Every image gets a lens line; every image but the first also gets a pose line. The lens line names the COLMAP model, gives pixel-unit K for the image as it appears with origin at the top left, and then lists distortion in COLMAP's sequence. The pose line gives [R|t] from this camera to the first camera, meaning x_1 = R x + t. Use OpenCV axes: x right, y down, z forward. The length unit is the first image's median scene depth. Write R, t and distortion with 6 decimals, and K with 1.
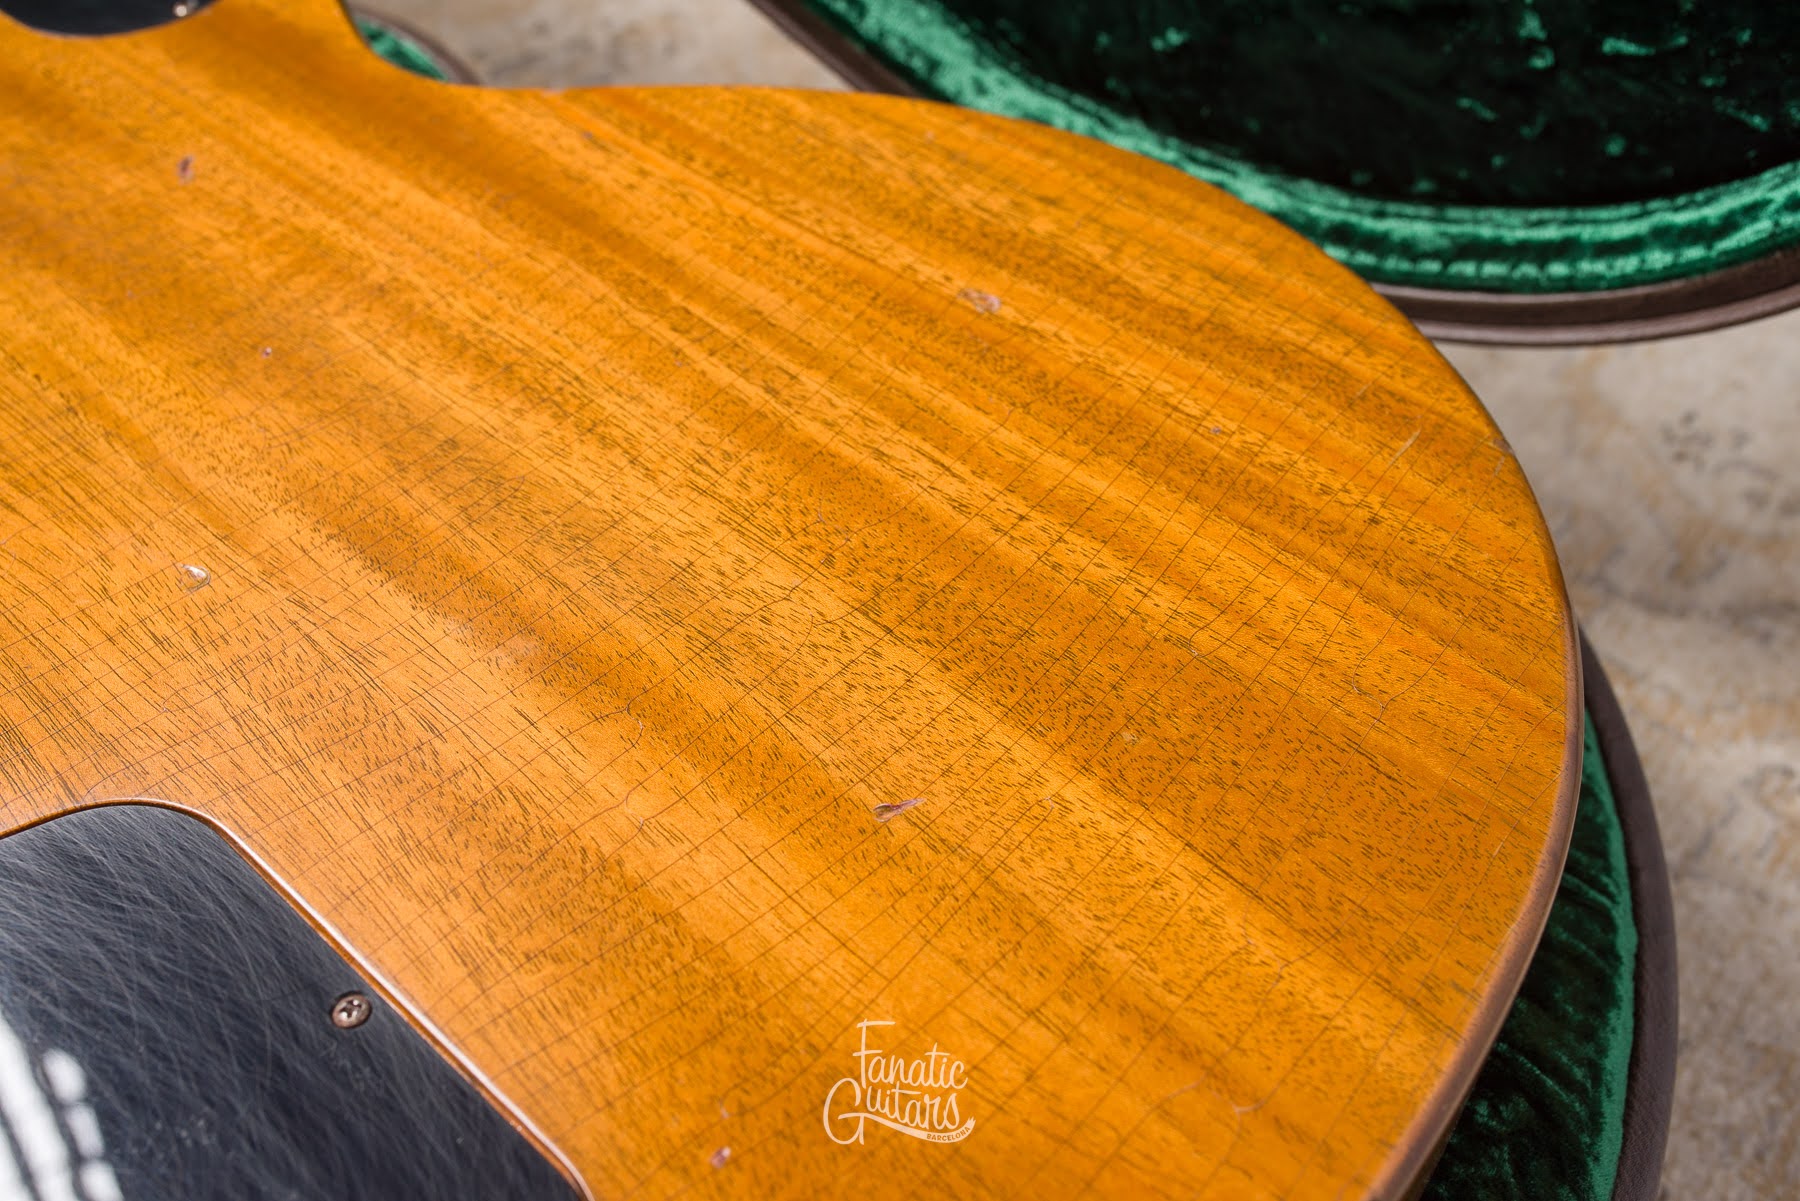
lens RADIAL K [[1757.8, 0, 876.0], [0, 1757.8, 609.3], [0, 0, 1]] dist [-0.035266, 0.000000]
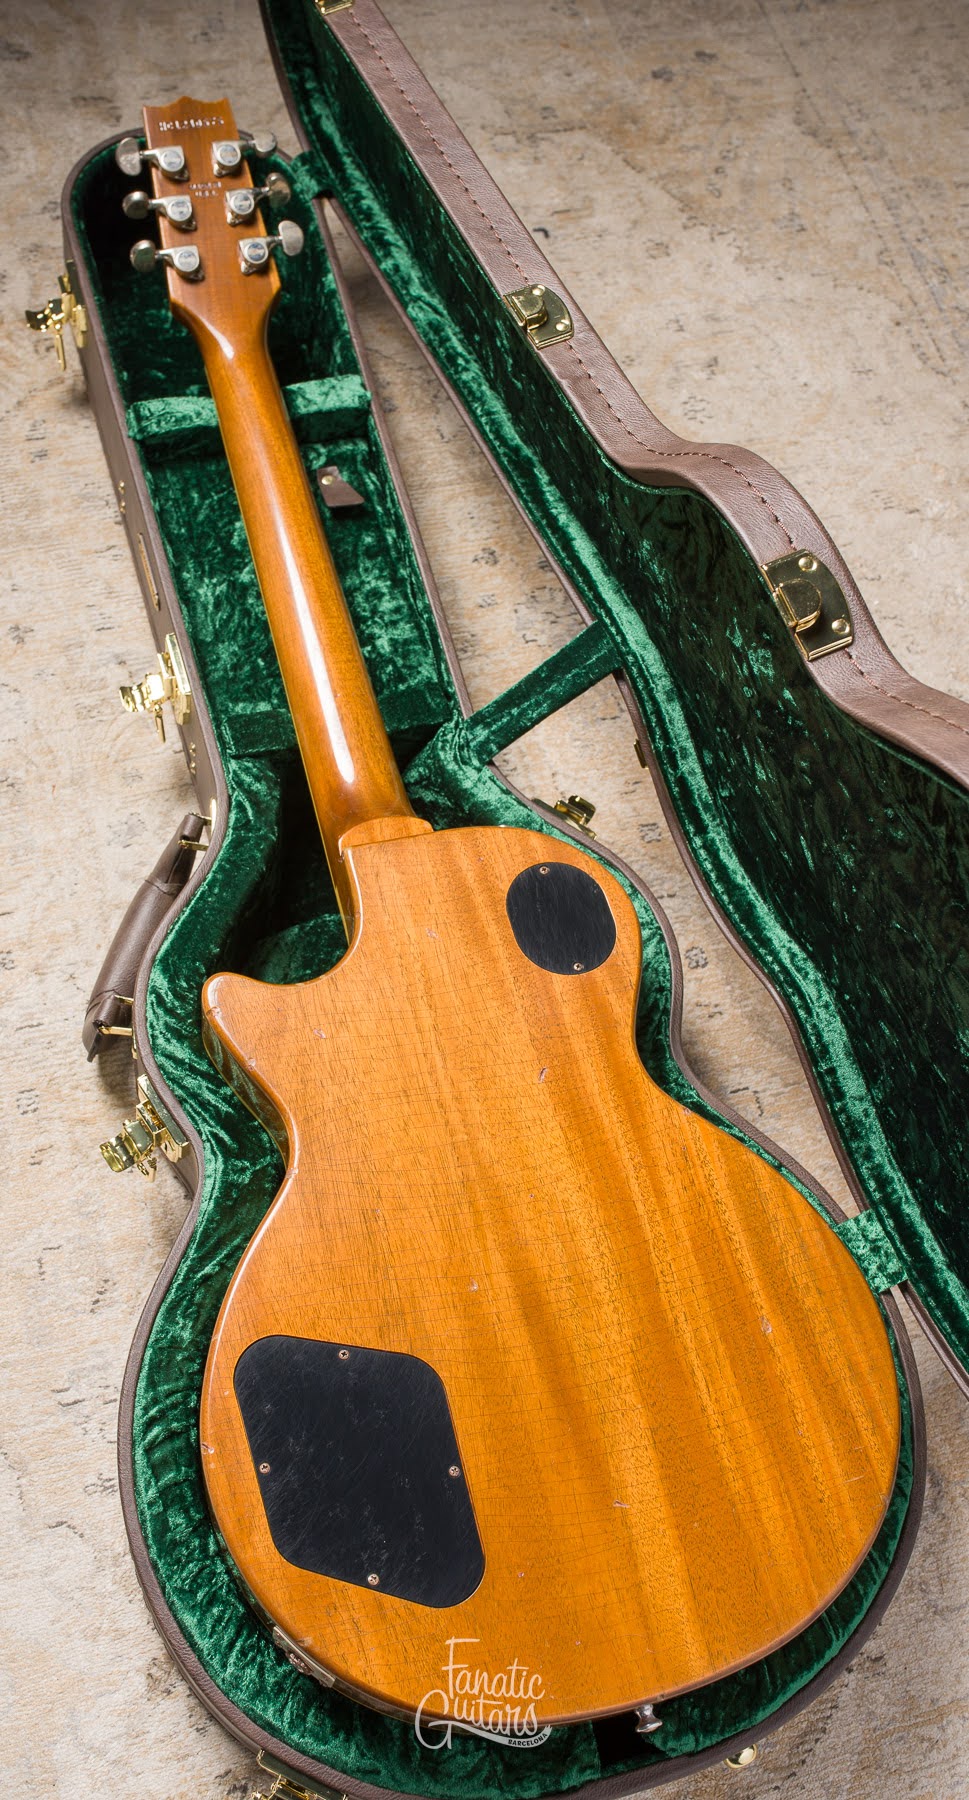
lens RADIAL K [[1735.9, 0, 443.4], [0, 1735.9, 892.2], [0, 0, 1]] dist [-0.017439, 0.000000]
pose [[0.825827, 0.538222, -0.168303, -0.220288], [-0.492863, 0.833901, 0.248387, -0.978385], [0.274036, -0.122174, 0.953928, -1.342790]]
